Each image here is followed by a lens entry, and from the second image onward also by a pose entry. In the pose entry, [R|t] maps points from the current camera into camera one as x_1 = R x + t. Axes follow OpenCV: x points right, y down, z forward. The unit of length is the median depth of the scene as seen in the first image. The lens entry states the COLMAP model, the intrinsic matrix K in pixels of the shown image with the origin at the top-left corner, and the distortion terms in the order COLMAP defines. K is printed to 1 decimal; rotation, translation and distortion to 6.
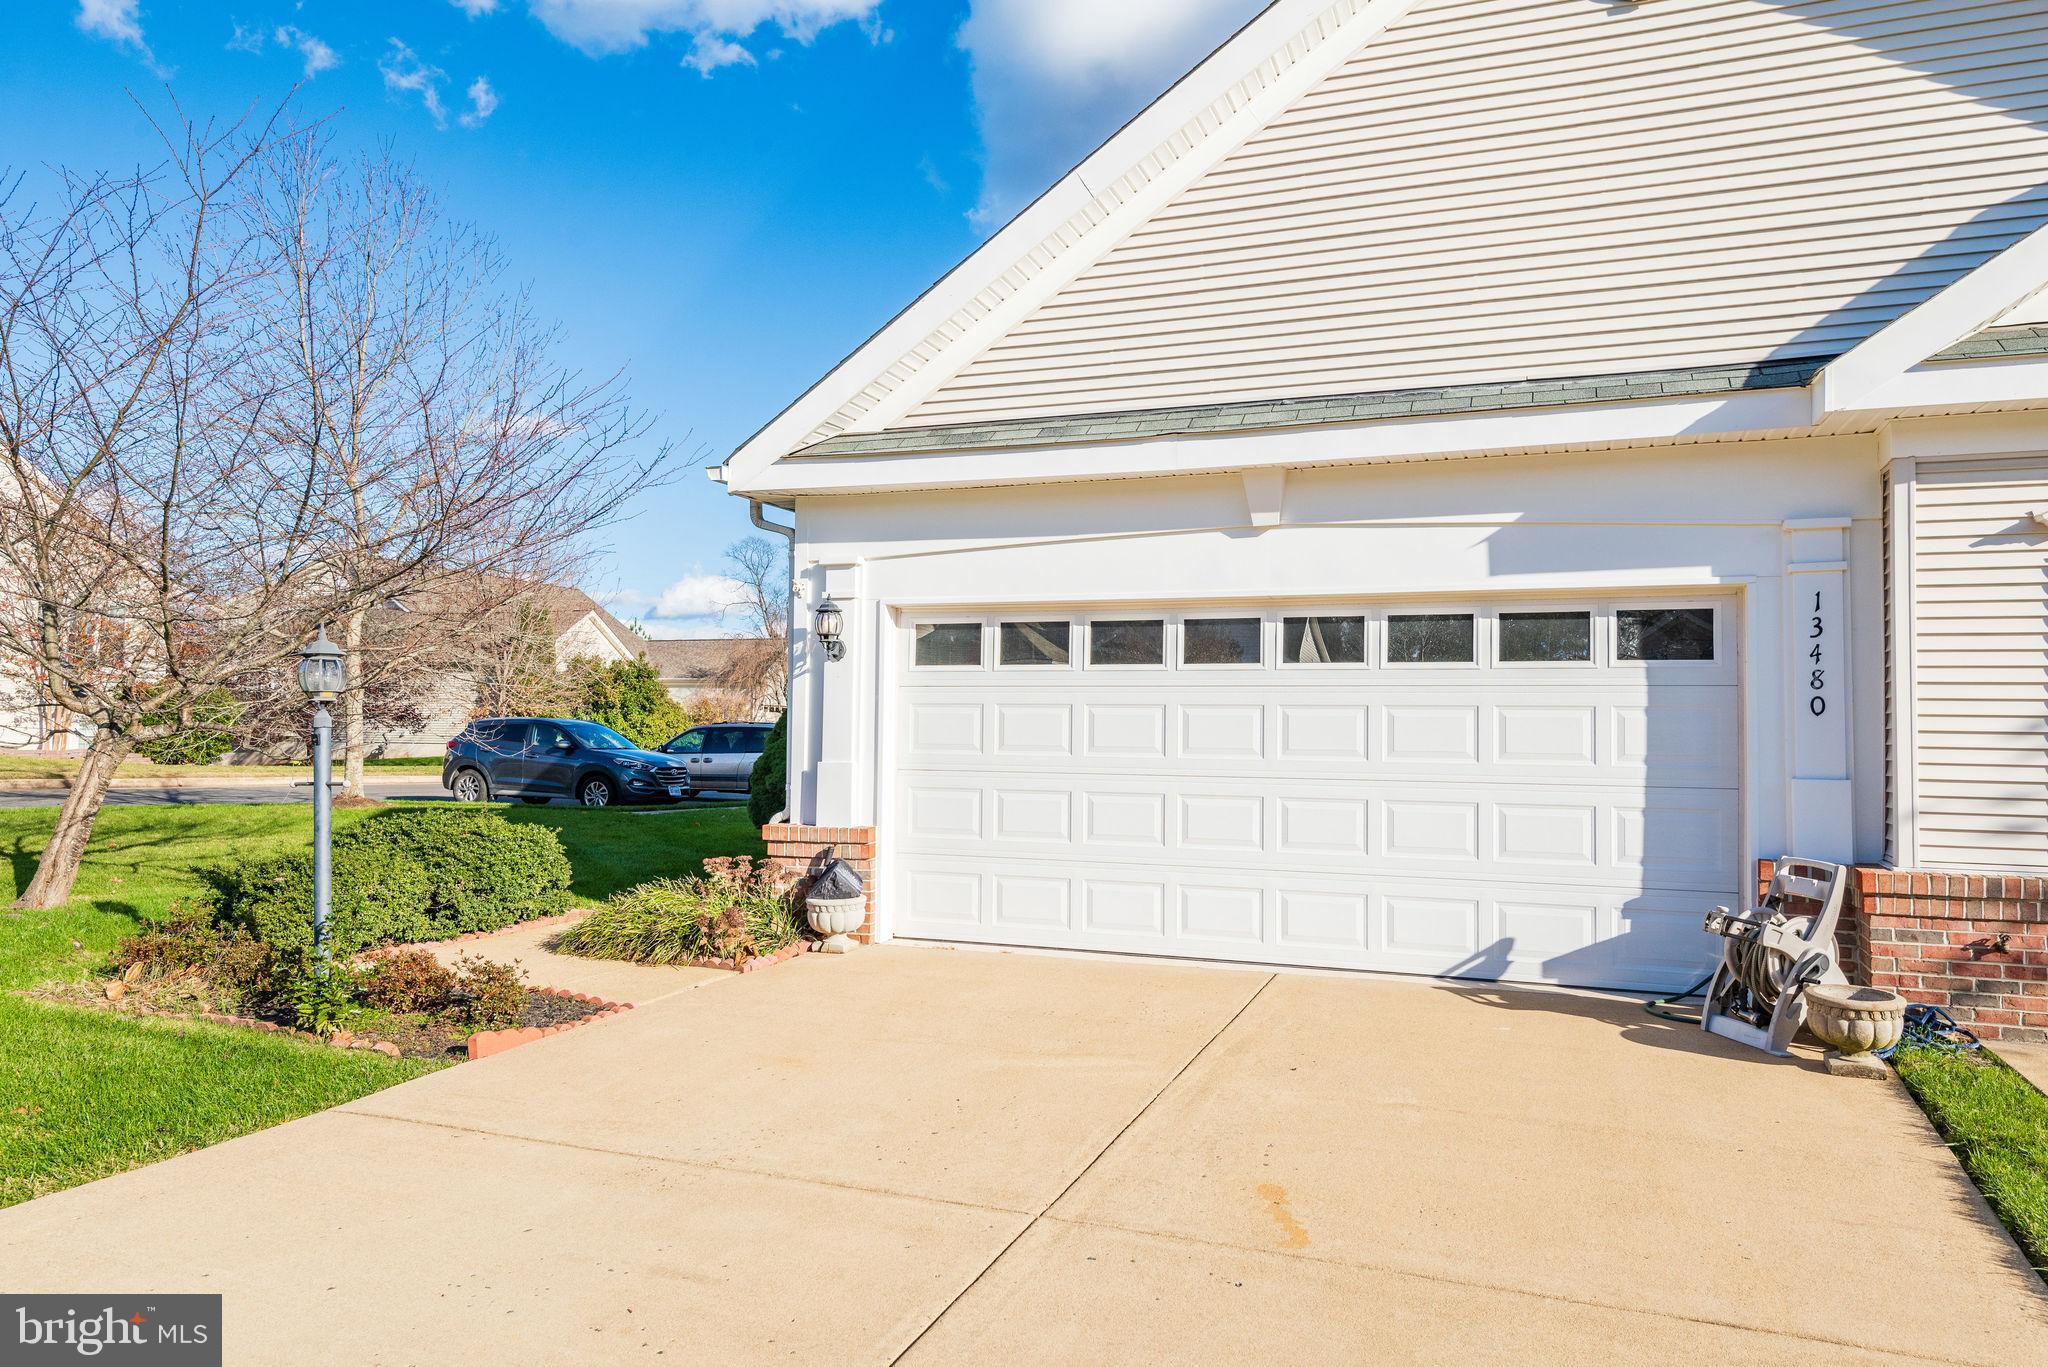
lens RADIAL K [[1378.4, 0, 1012.5], [0, 1378.4, 687.3], [0, 0, 1]] dist [0.028141, -0.018527]
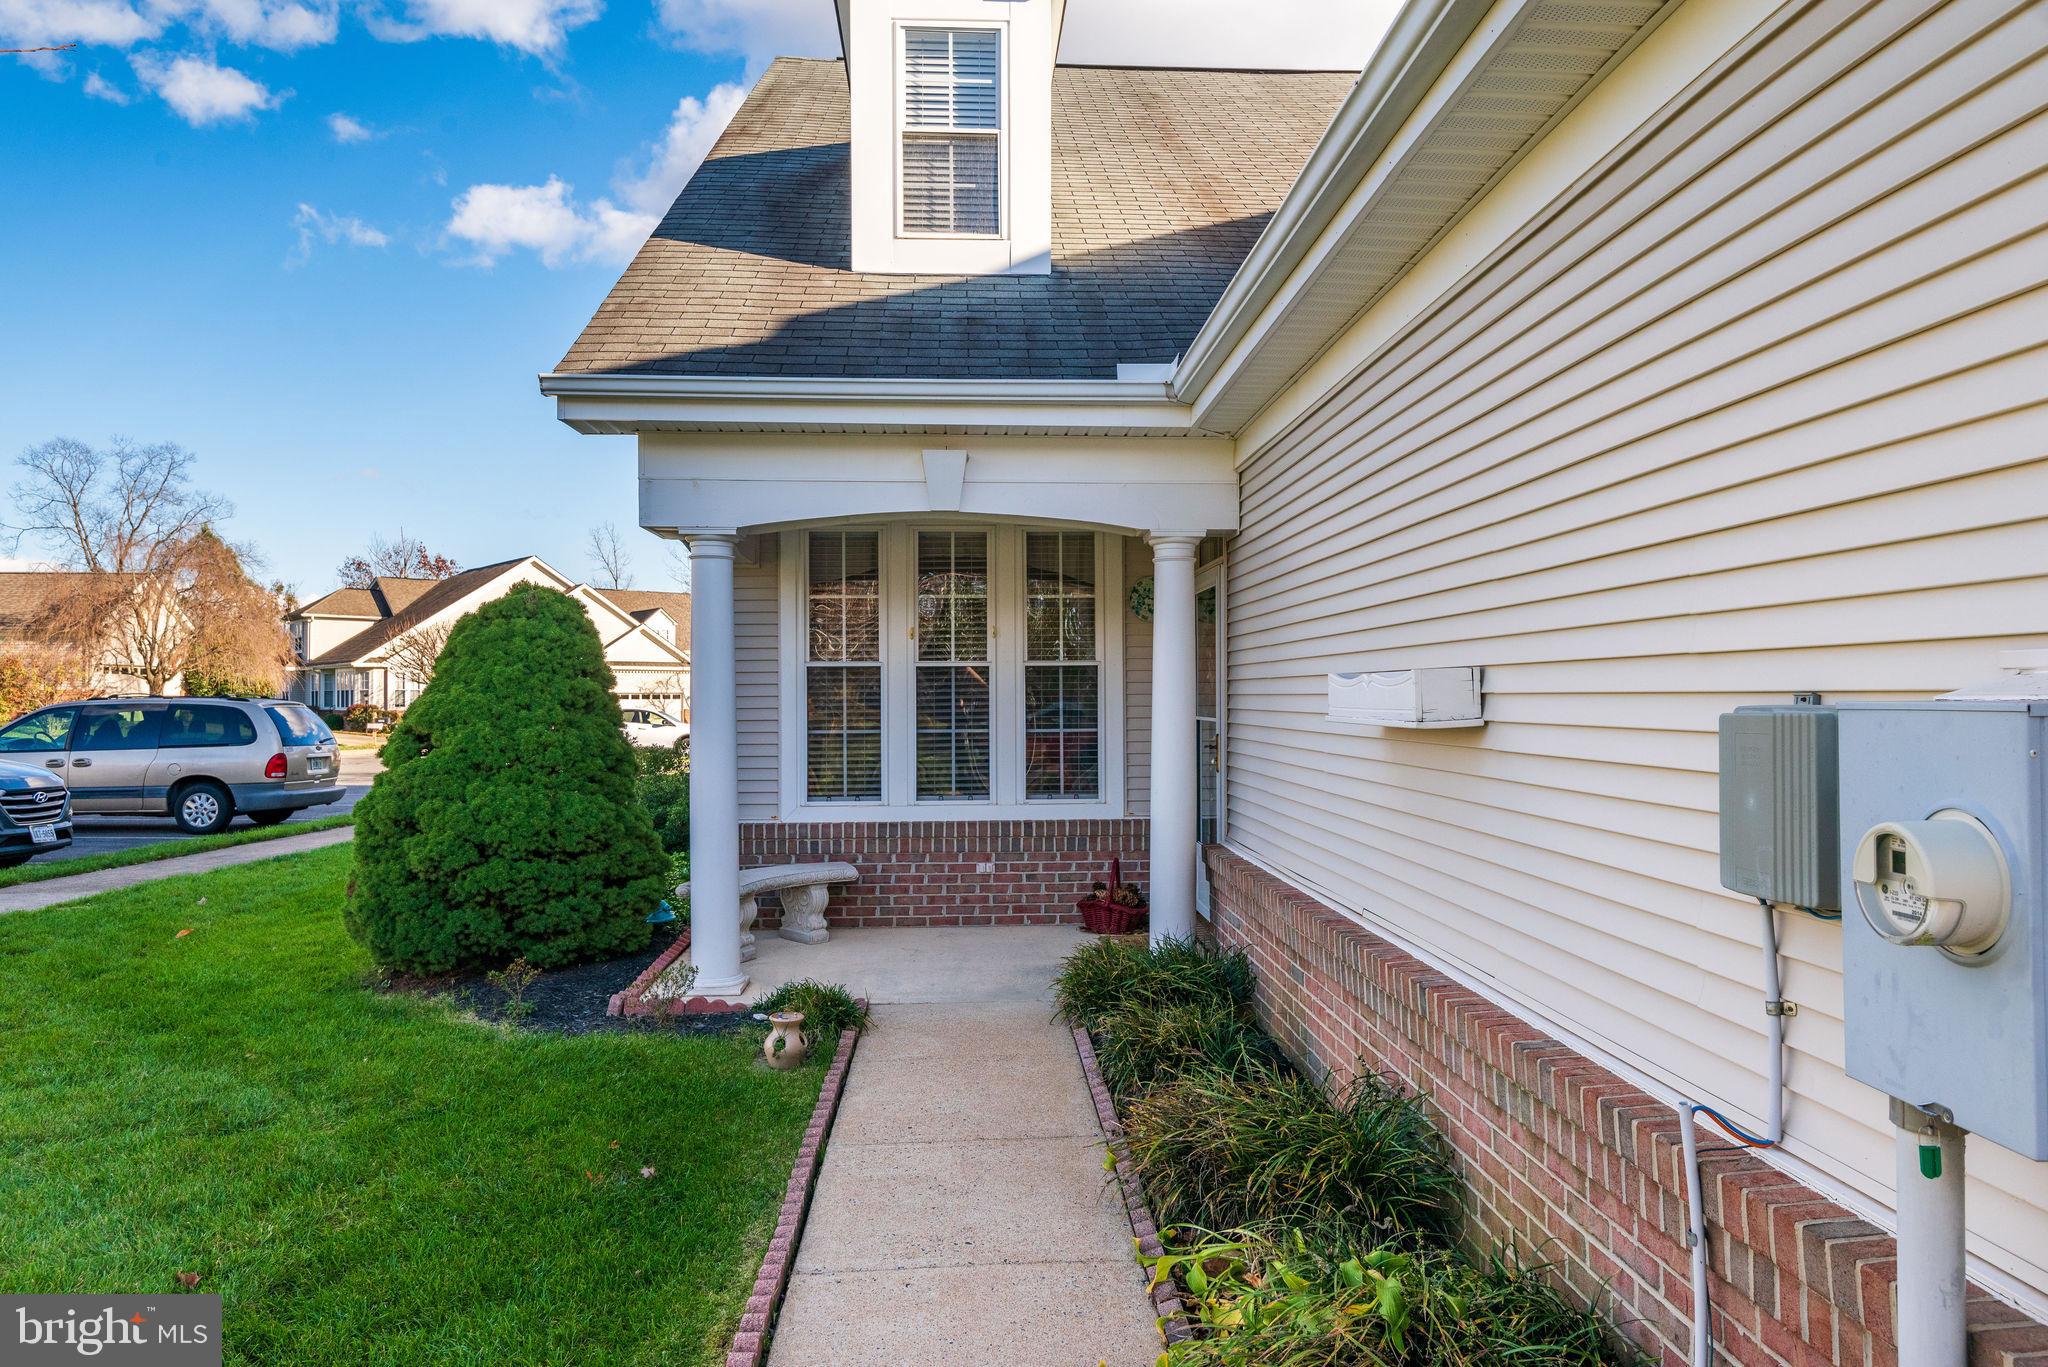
lens RADIAL K [[1408.1, 0, 1064.6], [0, 1408.1, 684.5], [0, 0, 1]] dist [0.024561, -0.031434]
pose [[0.905031, -0.010672, 0.425211, -0.387893], [-0.001894, 0.999574, 0.029119, 0.008555], [-0.425341, -0.027159, 0.904626, 1.138696]]
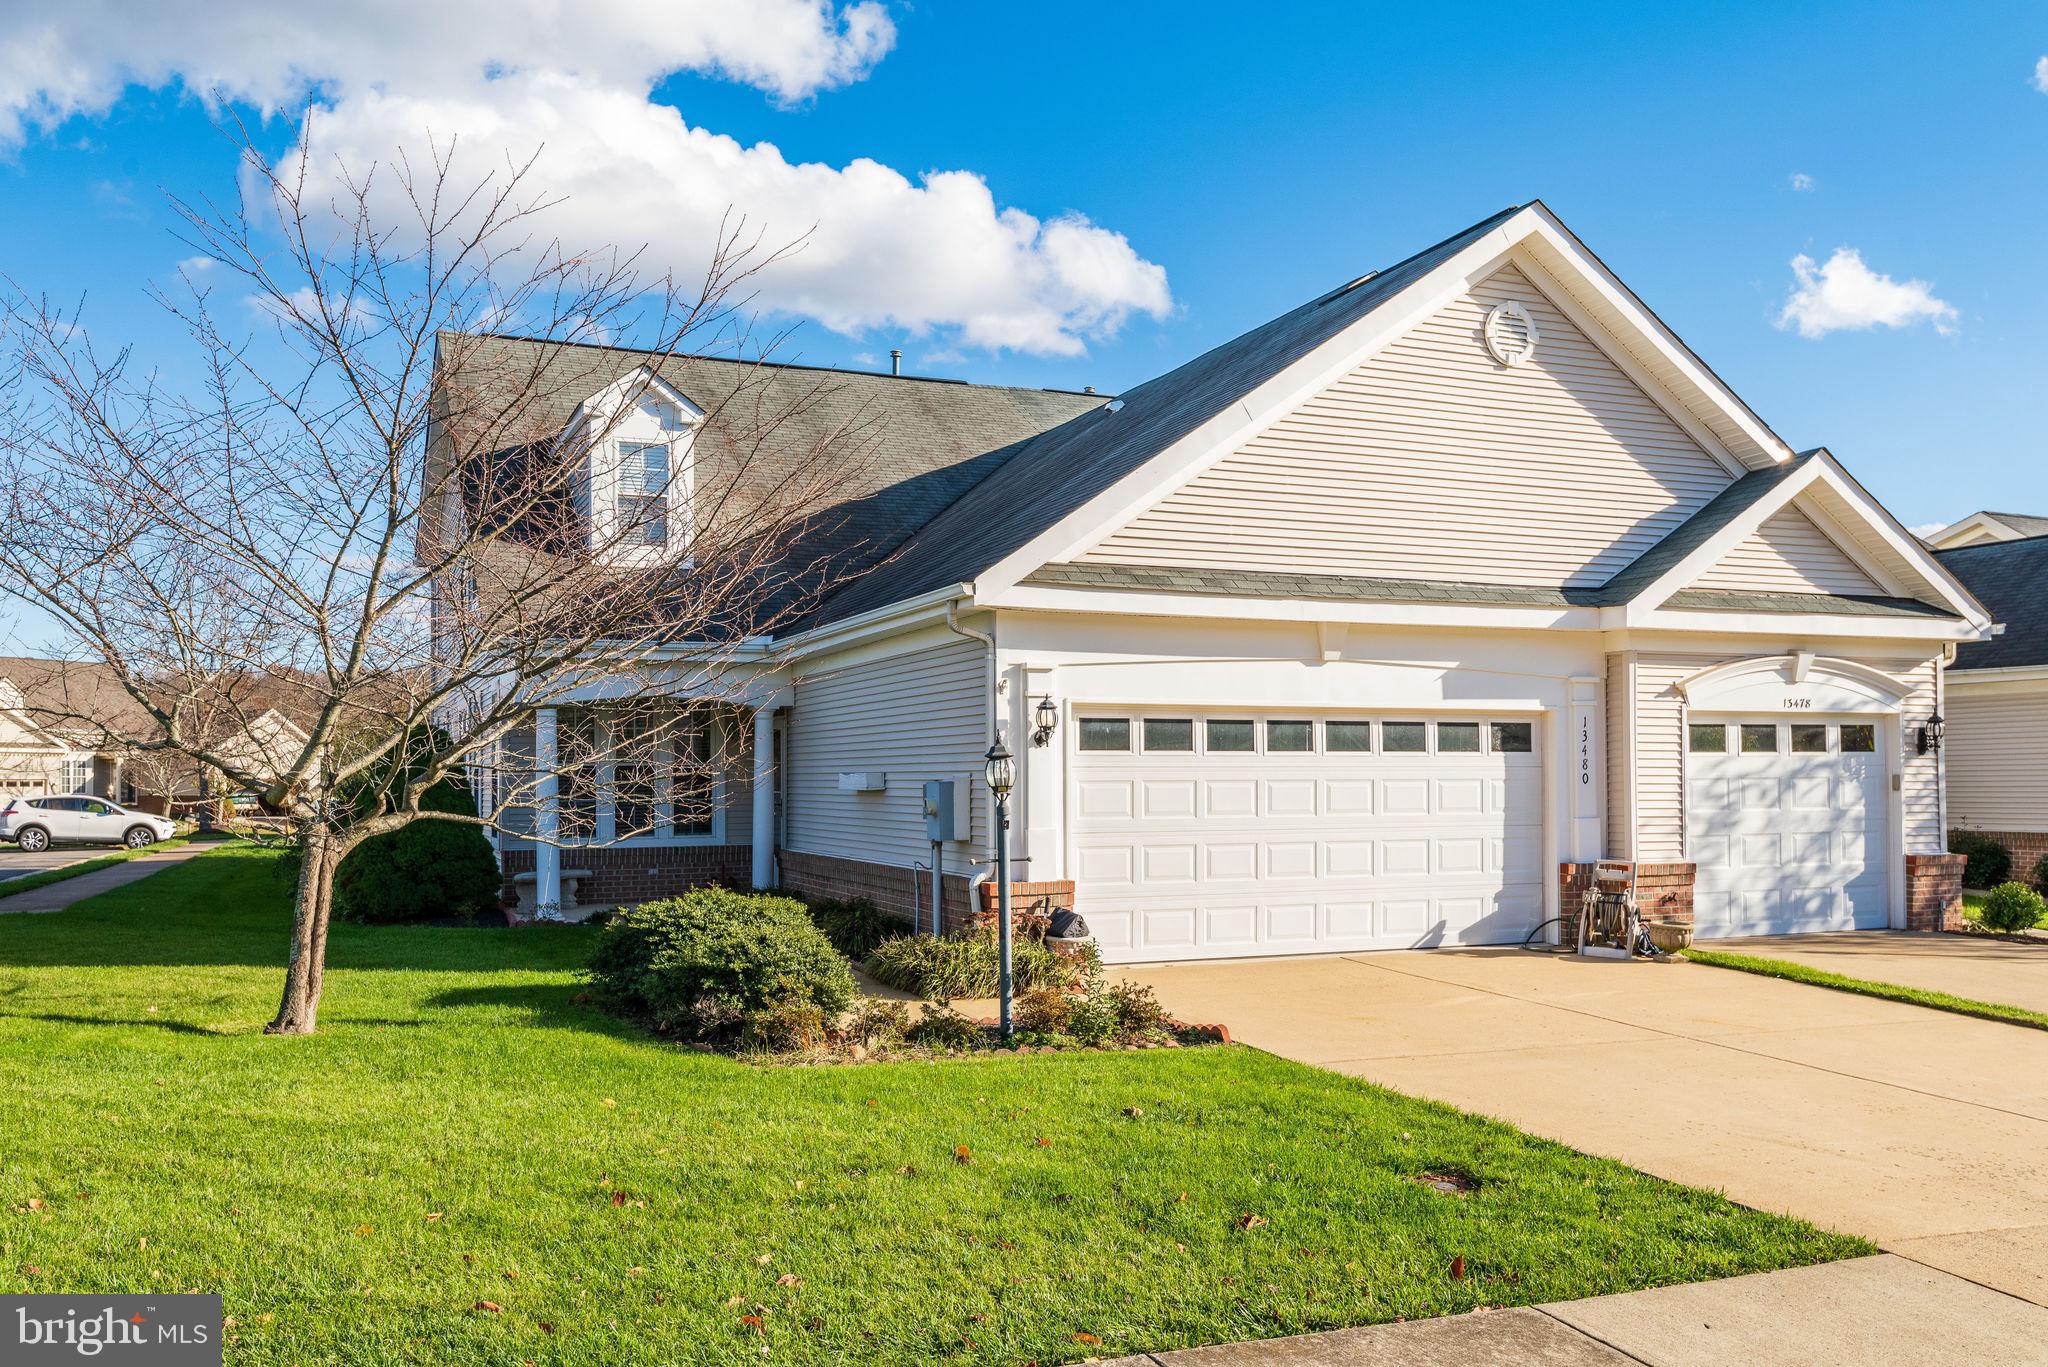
lens RADIAL K [[1652.5, 0, 1040.7], [0, 1652.5, 756.1], [0, 0, 1]] dist [0.020269, -0.030374]
pose [[0.720162, -0.005901, 0.693781, -1.318267], [-0.011115, 0.999737, 0.020041, -0.046763], [-0.693717, -0.022144, 0.719907, -0.074639]]
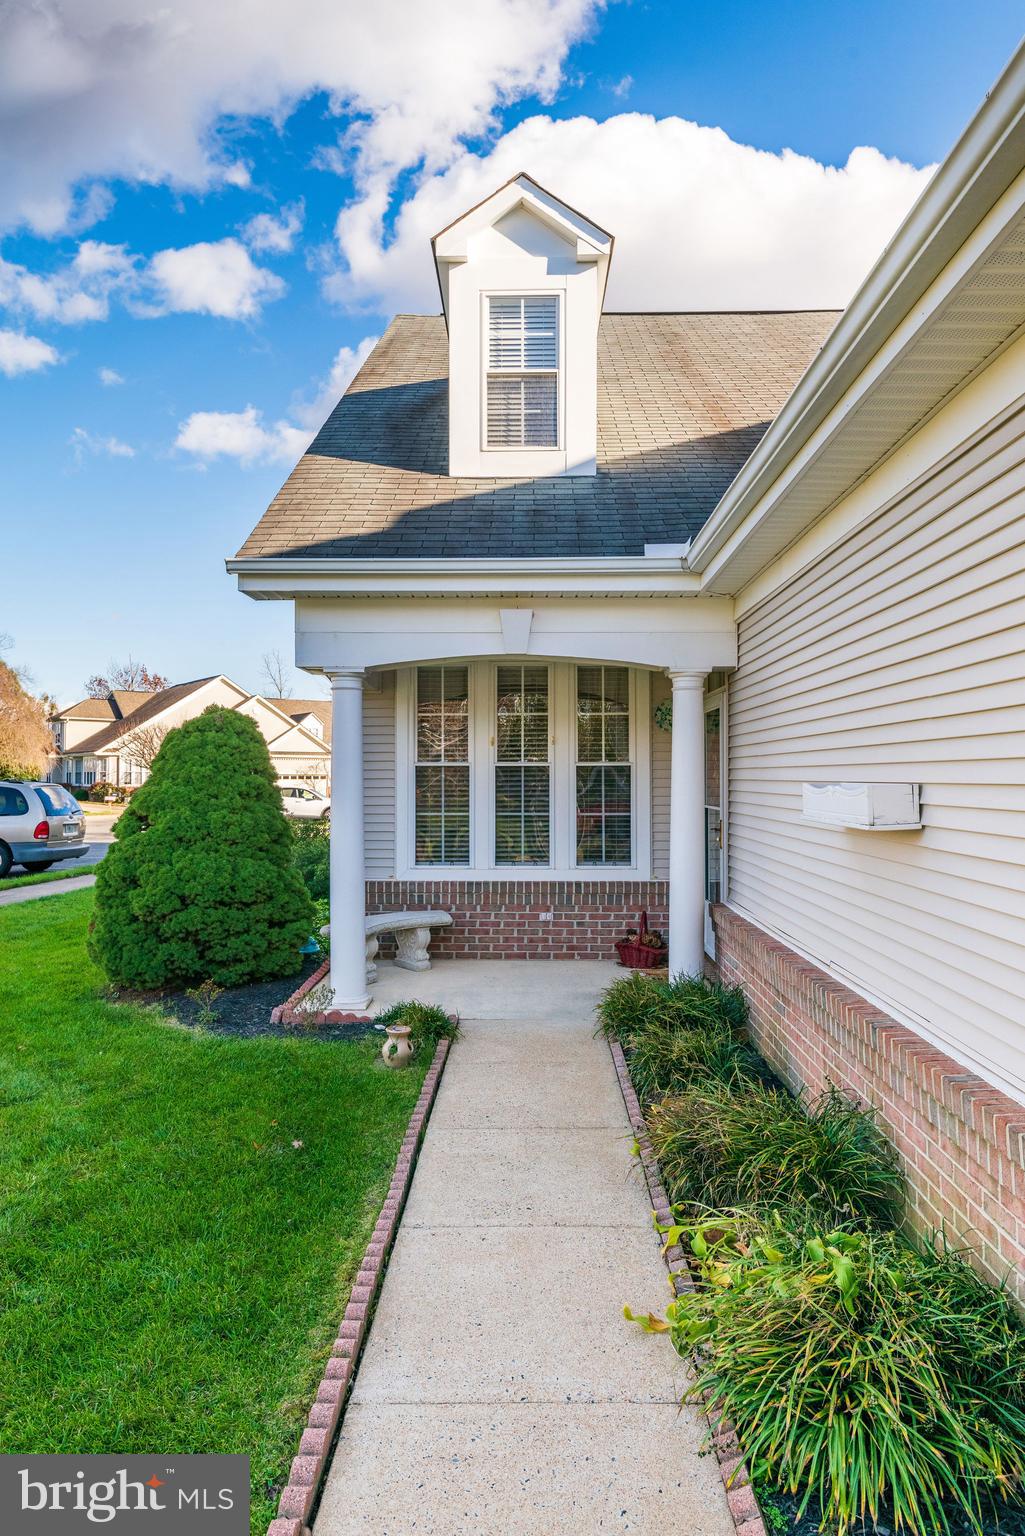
lens RADIAL K [[1056.1, 0, 517.2], [0, 1056.1, 754.9], [0, 0, 1]] dist [0.024561, -0.031434]
pose [[0.938673, -0.003380, 0.344792, -0.387181], [-0.002607, 0.999854, 0.016898, -0.004514], [-0.344798, -0.016760, 0.938527, 1.130661]]
